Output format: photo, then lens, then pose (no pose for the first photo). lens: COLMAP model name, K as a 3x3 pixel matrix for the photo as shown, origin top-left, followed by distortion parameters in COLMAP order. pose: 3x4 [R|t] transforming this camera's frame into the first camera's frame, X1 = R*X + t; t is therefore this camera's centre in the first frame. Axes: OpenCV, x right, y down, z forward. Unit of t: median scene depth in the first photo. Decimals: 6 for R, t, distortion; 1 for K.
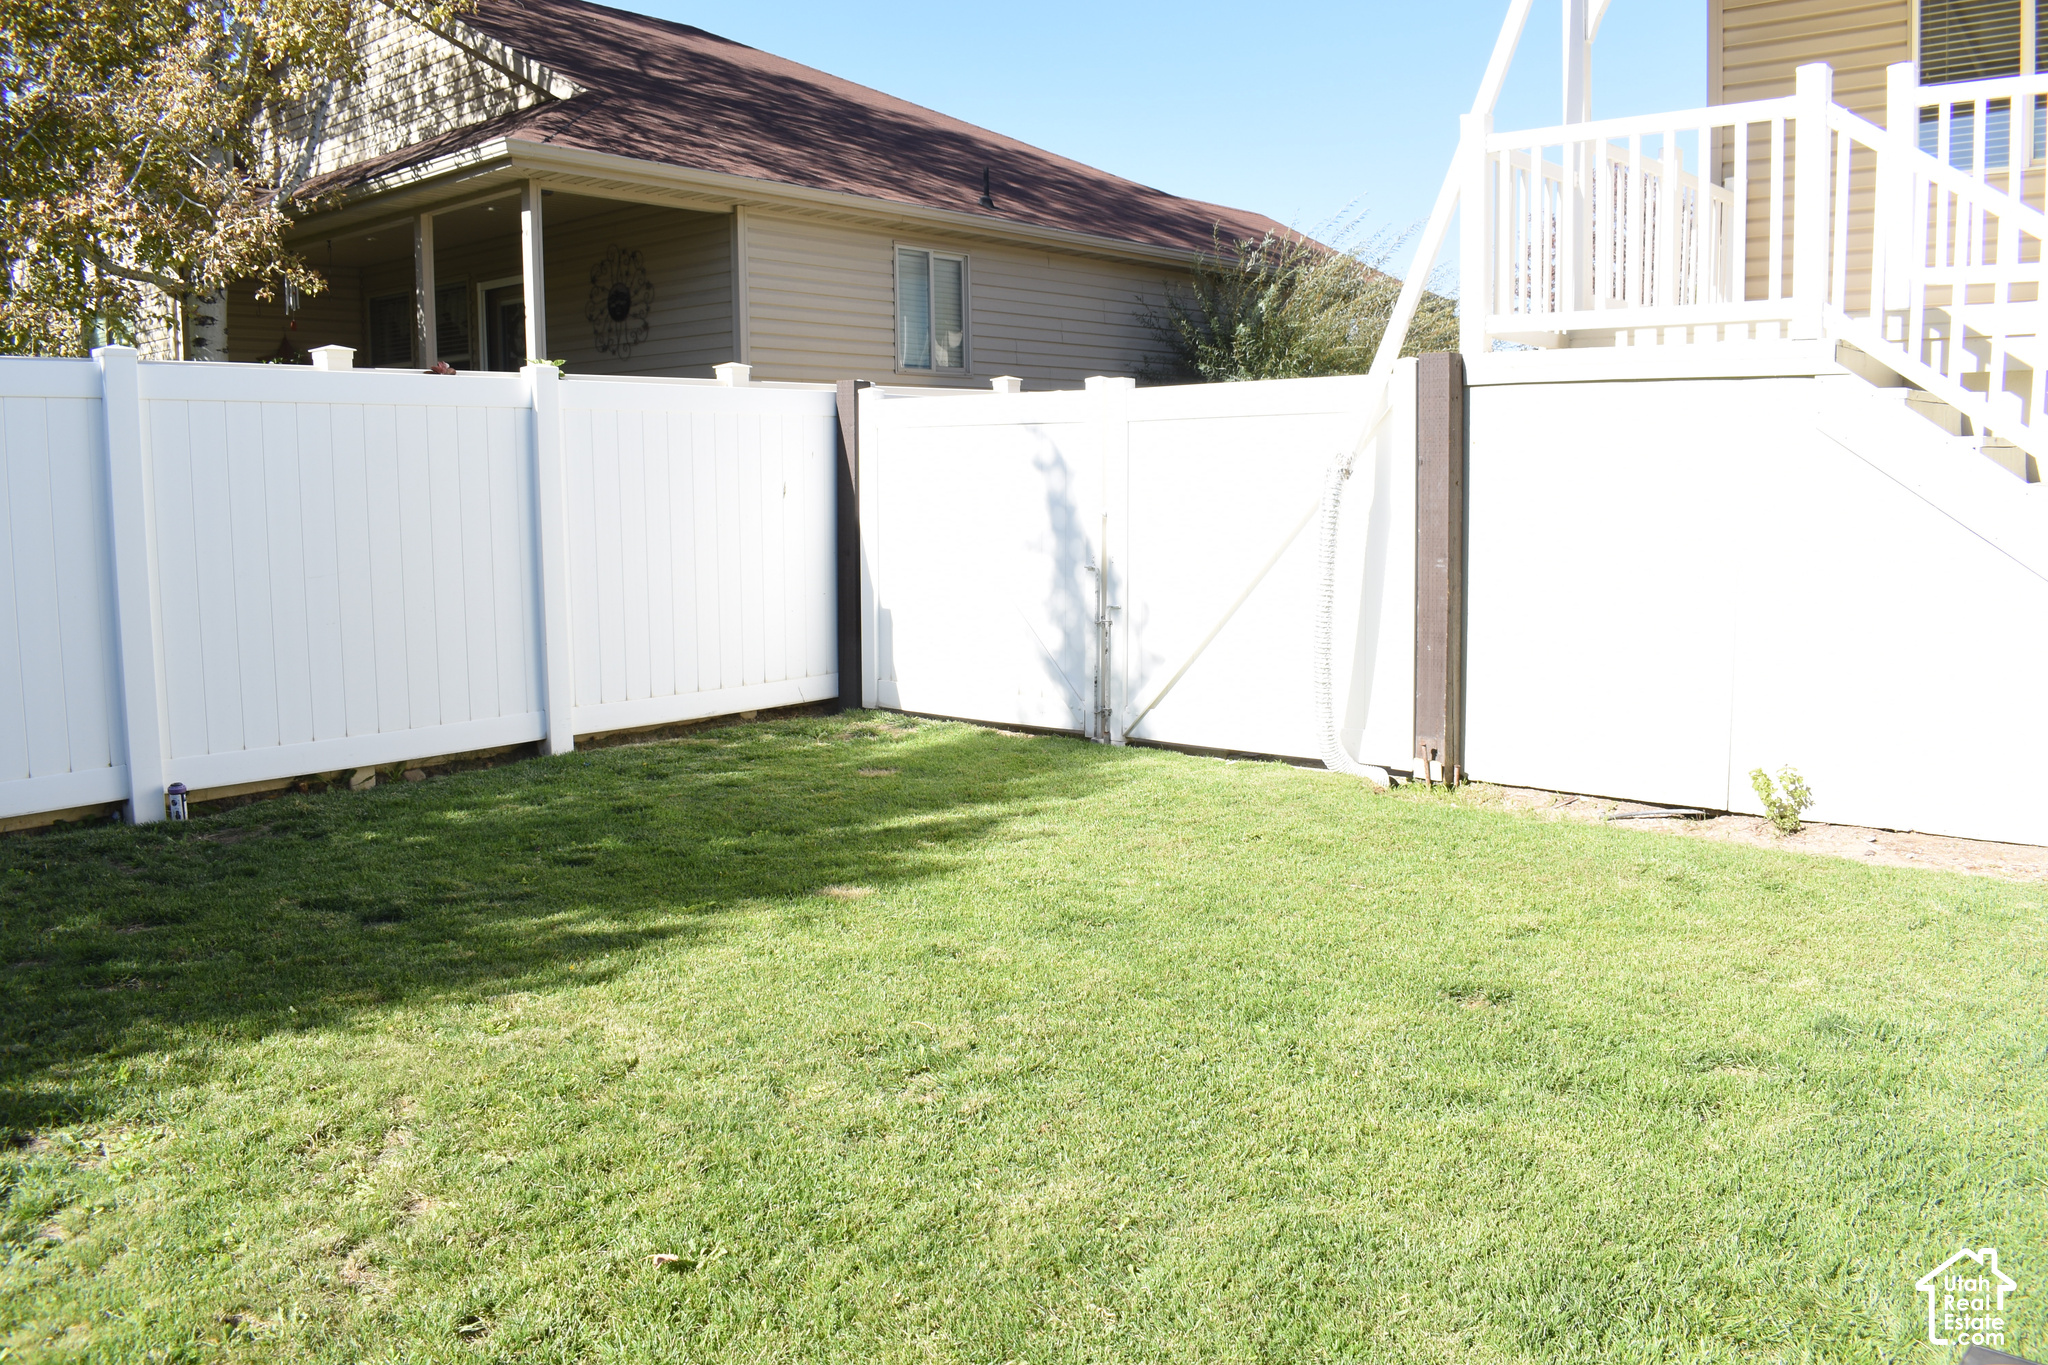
lens RADIAL K [[1599.6, 0, 1040.2], [0, 1599.6, 675.5], [0, 0, 1]] dist [-0.099279, 0.020756]
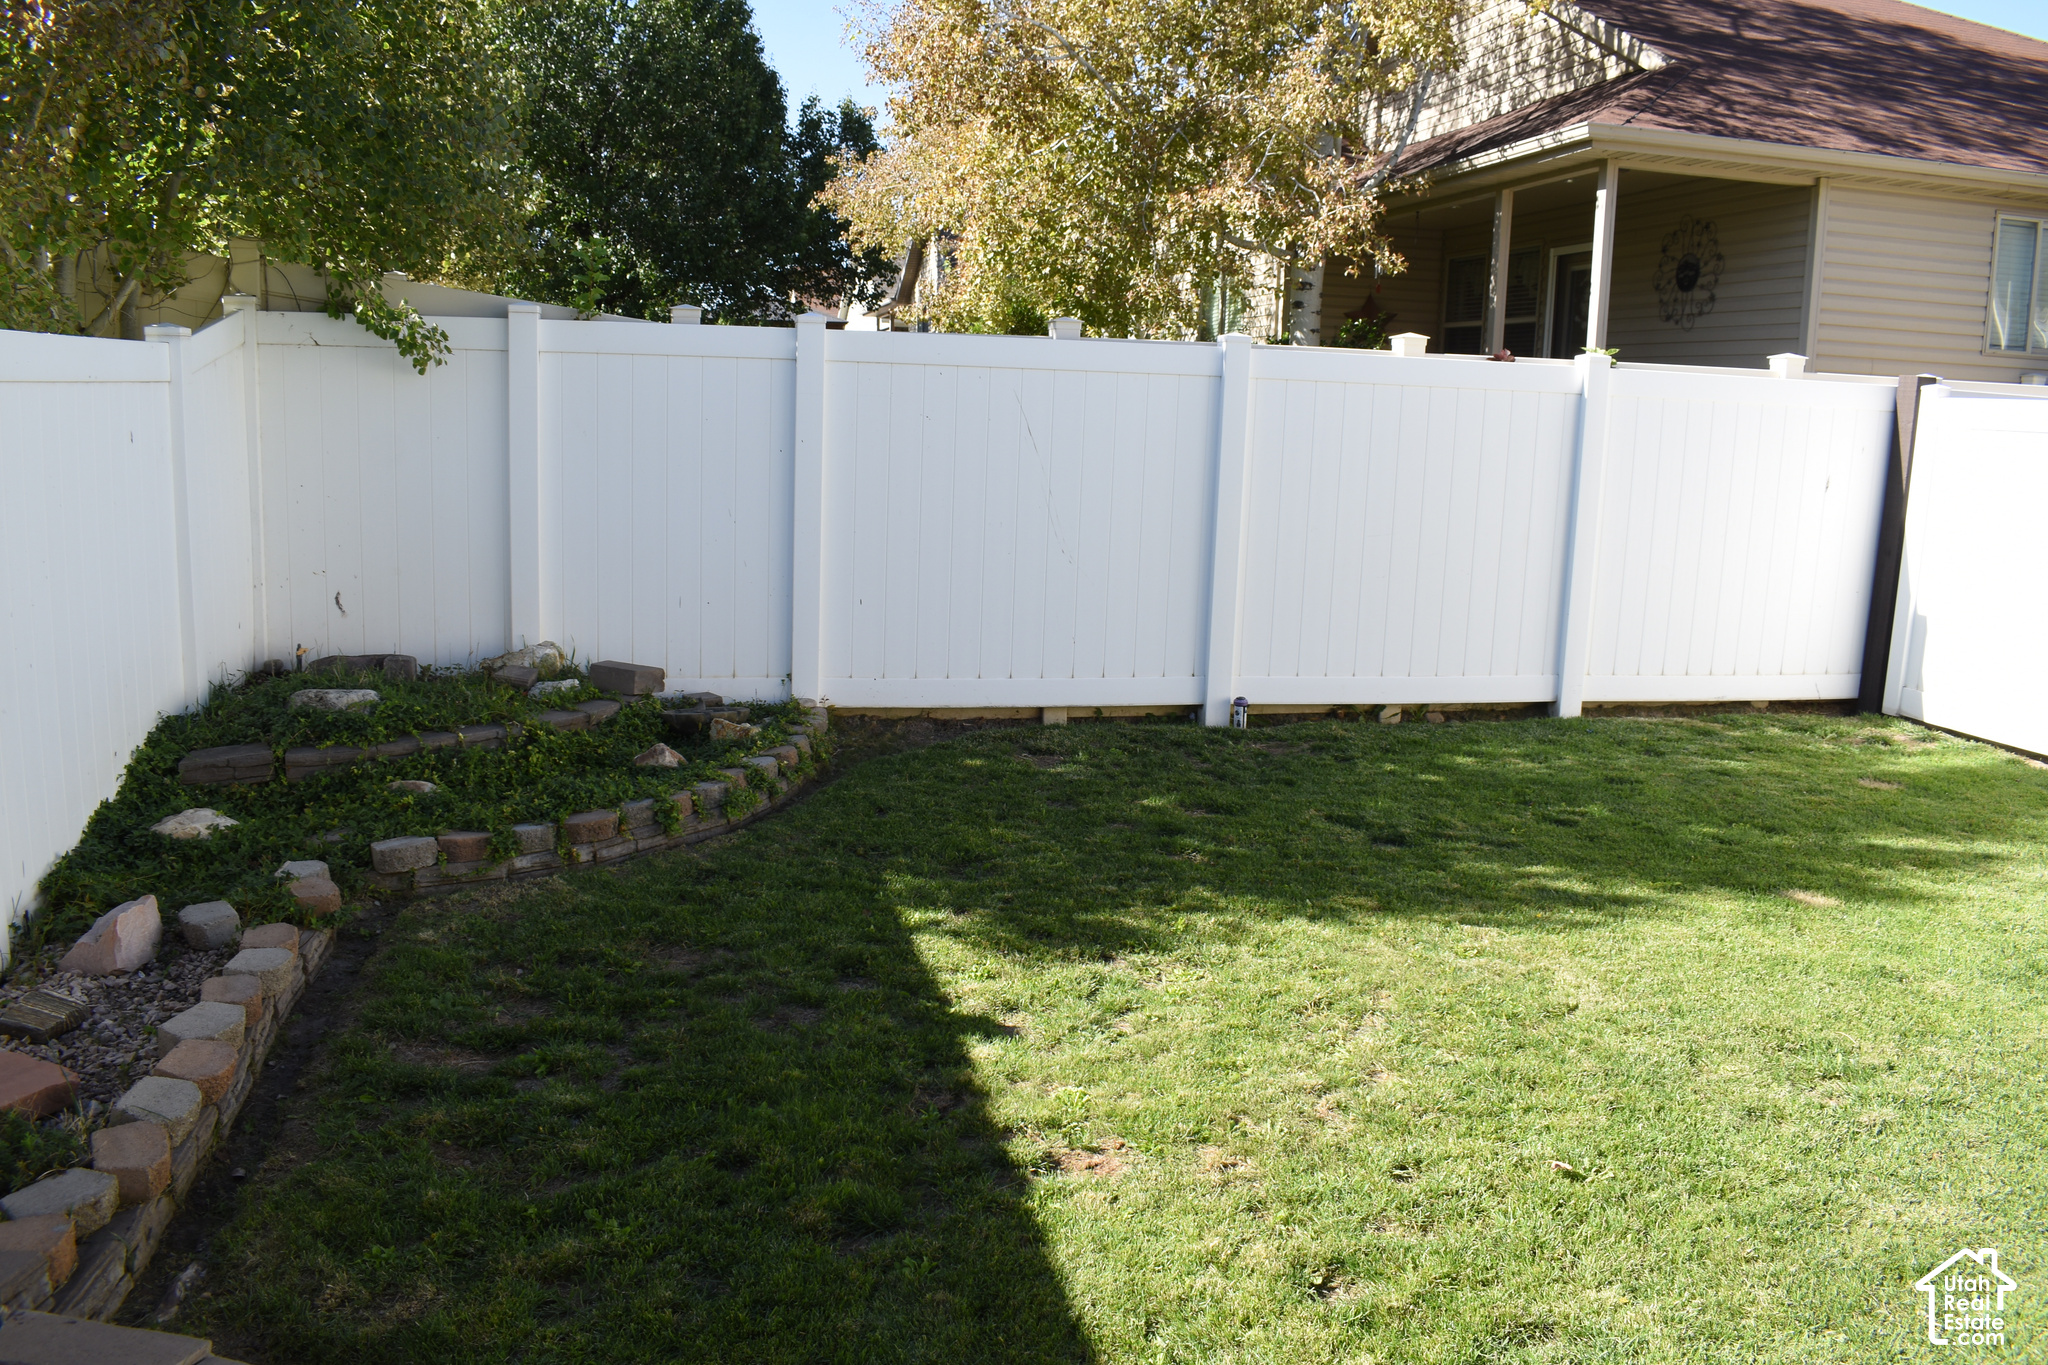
lens RADIAL K [[1599.6, 0, 1024.5], [0, 1599.6, 689.0], [0, 0, 1]] dist [-0.099279, 0.020756]
pose [[0.795539, 0.138900, -0.589766, 0.044477], [-0.110818, 0.990306, 0.083751, -0.024140], [0.595682, -0.001271, 0.803219, -0.105517]]
